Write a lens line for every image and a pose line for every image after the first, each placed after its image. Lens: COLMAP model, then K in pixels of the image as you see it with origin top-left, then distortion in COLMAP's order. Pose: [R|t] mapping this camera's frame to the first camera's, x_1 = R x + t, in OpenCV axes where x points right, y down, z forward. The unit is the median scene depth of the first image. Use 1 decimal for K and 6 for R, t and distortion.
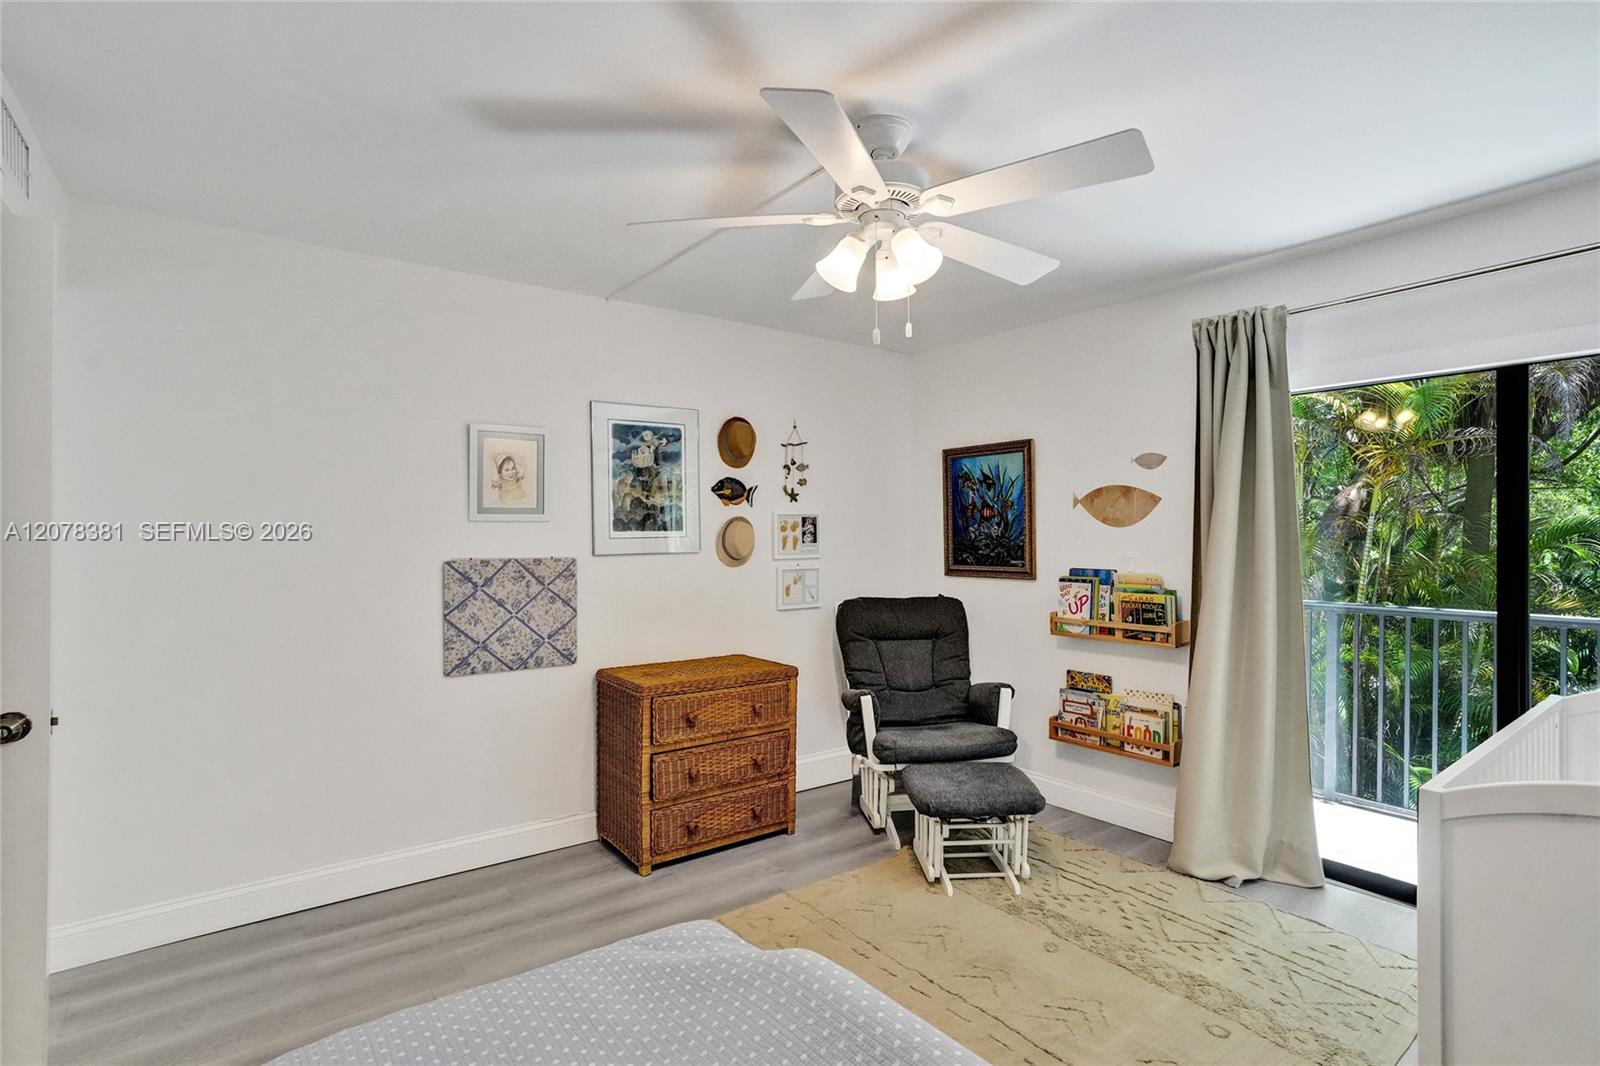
lens RADIAL K [[786.5, 0, 806.1], [0, 786.5, 537.9], [0, 0, 1]] dist [-0.000407, 0.000411]
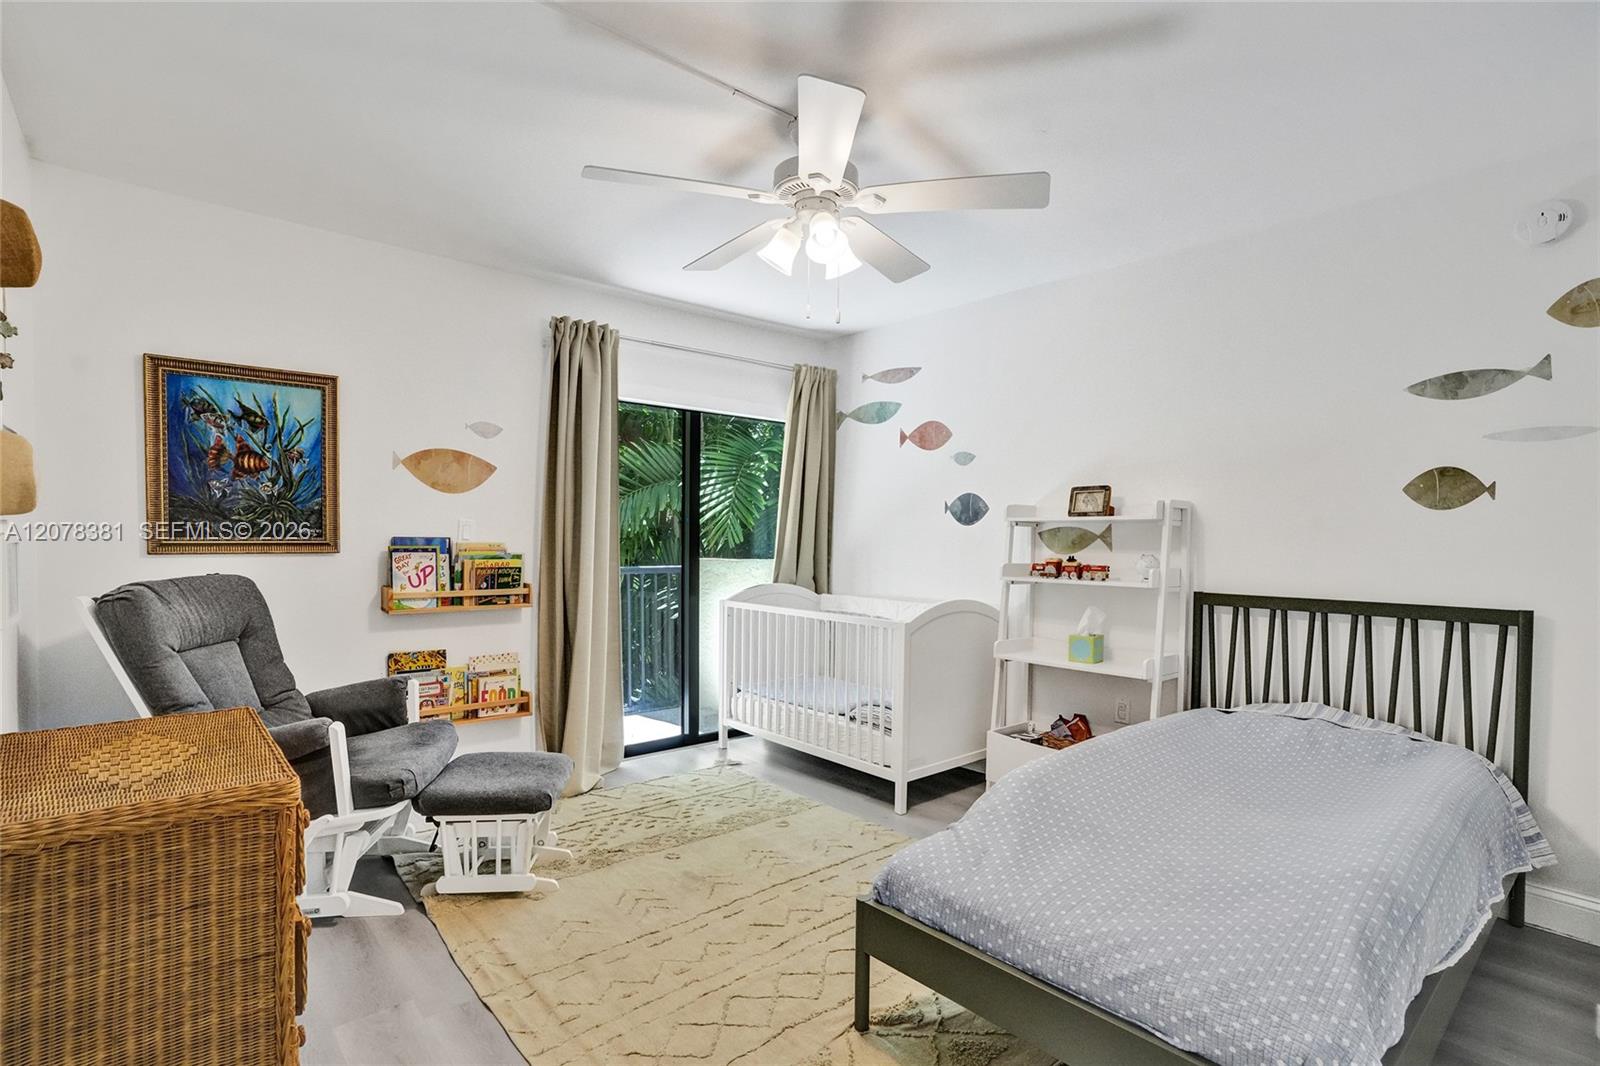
lens RADIAL K [[802.7, 0, 804.3], [0, 802.7, 561.1], [0, 0, 1]] dist [-0.003522, -0.000535]
pose [[-0.066889, -0.027193, 0.997390, -0.609372], [-0.003510, 0.999629, 0.027019, 0.041138], [-0.997754, -0.001694, -0.066960, 0.631258]]
